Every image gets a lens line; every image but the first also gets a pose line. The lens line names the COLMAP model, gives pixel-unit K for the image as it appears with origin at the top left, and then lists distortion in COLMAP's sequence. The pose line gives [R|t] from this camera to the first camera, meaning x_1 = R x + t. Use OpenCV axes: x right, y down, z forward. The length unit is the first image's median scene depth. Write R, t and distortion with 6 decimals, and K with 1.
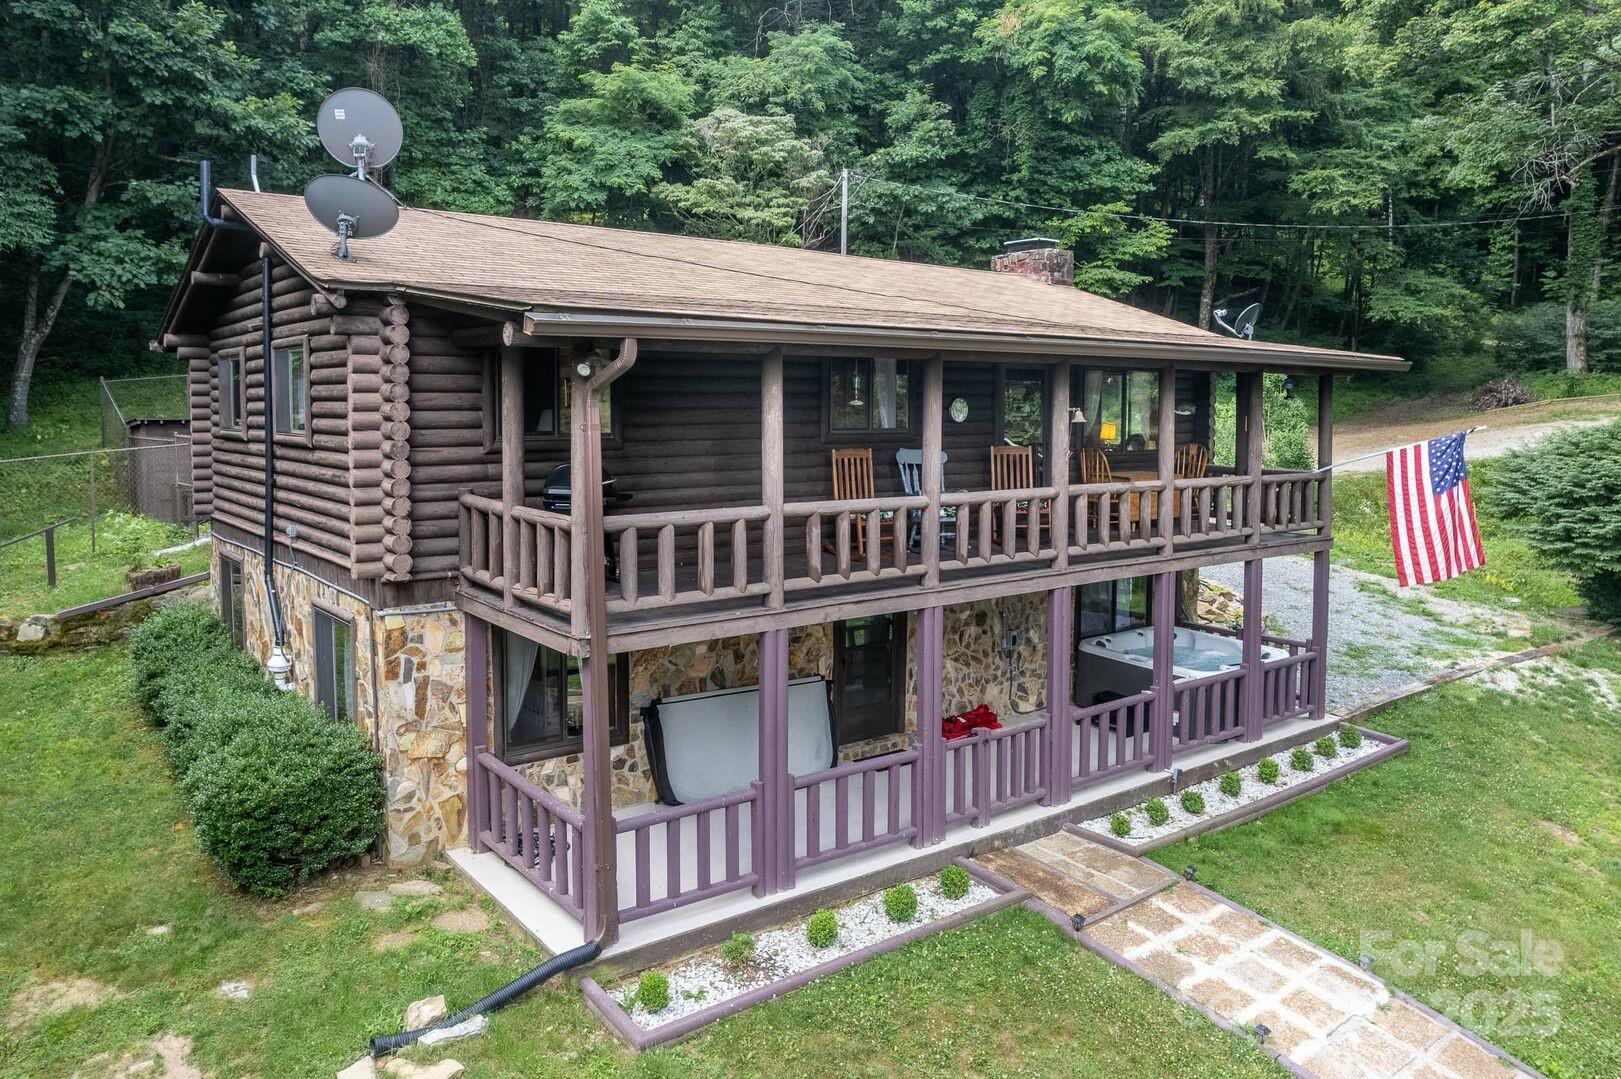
lens RADIAL K [[1285.9, 0, 821.1], [0, 1285.9, 540.7], [0, 0, 1]] dist [-0.064579, 0.004673]
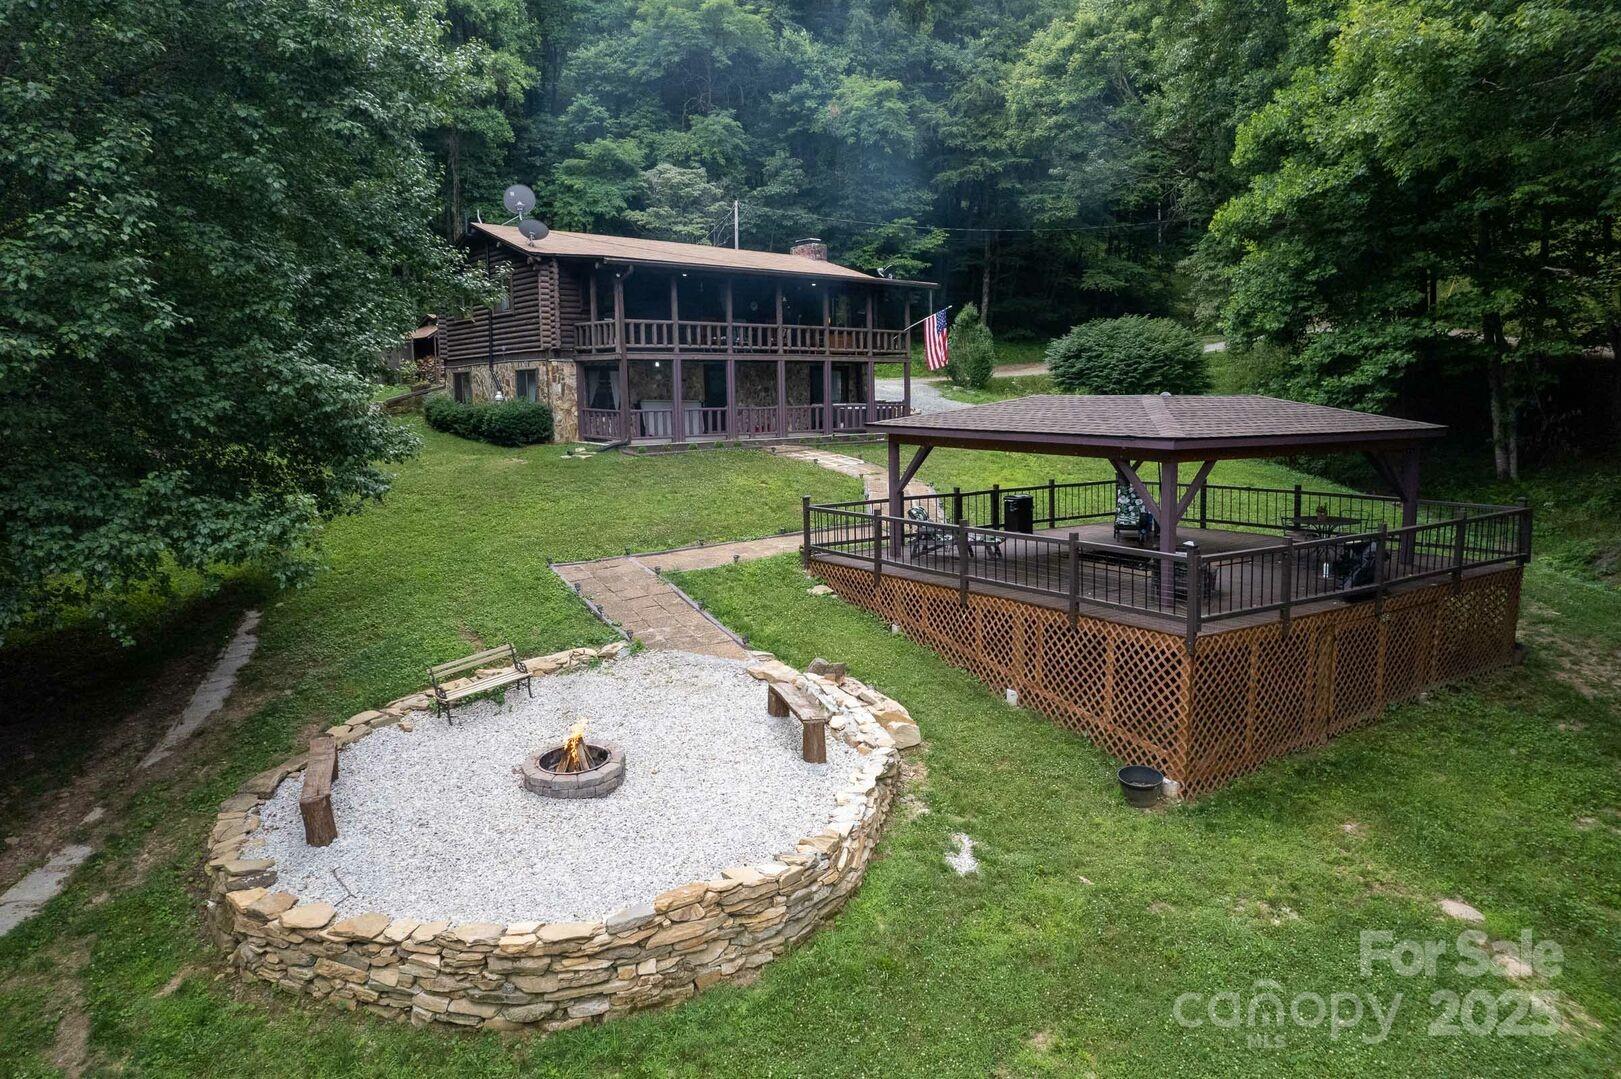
lens RADIAL K [[1049.0, 0, 816.4], [0, 1049.0, 534.1], [0, 0, 1]] dist [-0.059626, 0.000407]
pose [[0.998176, -0.027813, 0.053587, 0.036557], [0.025765, 0.998925, 0.038537, 0.093694], [-0.054601, -0.037086, 0.997819, -0.374796]]
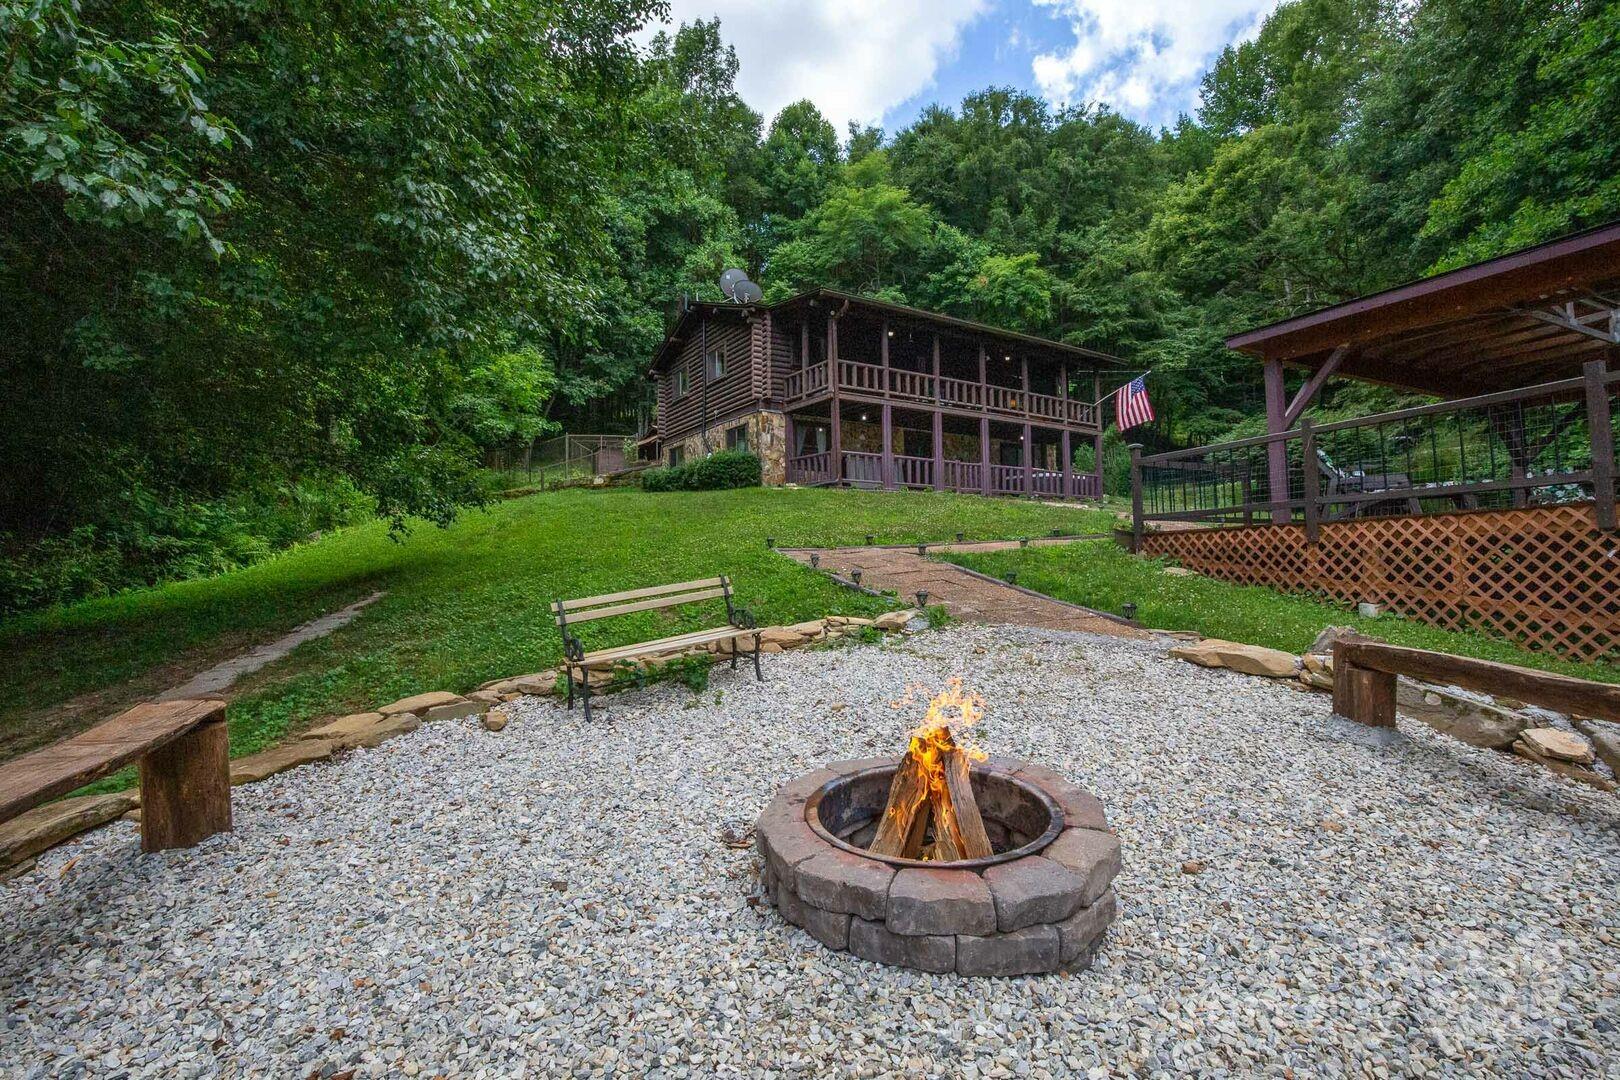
lens RADIAL K [[775.6, 0, 810.0], [0, 775.6, 540.0], [0, 0, 1]] dist [-0.039546, -0.000003]
pose [[0.994479, -0.020260, -0.102960, -0.007680], [0.008756, 0.993784, -0.110980, 0.138179], [0.104569, 0.109466, 0.988475, -0.199096]]
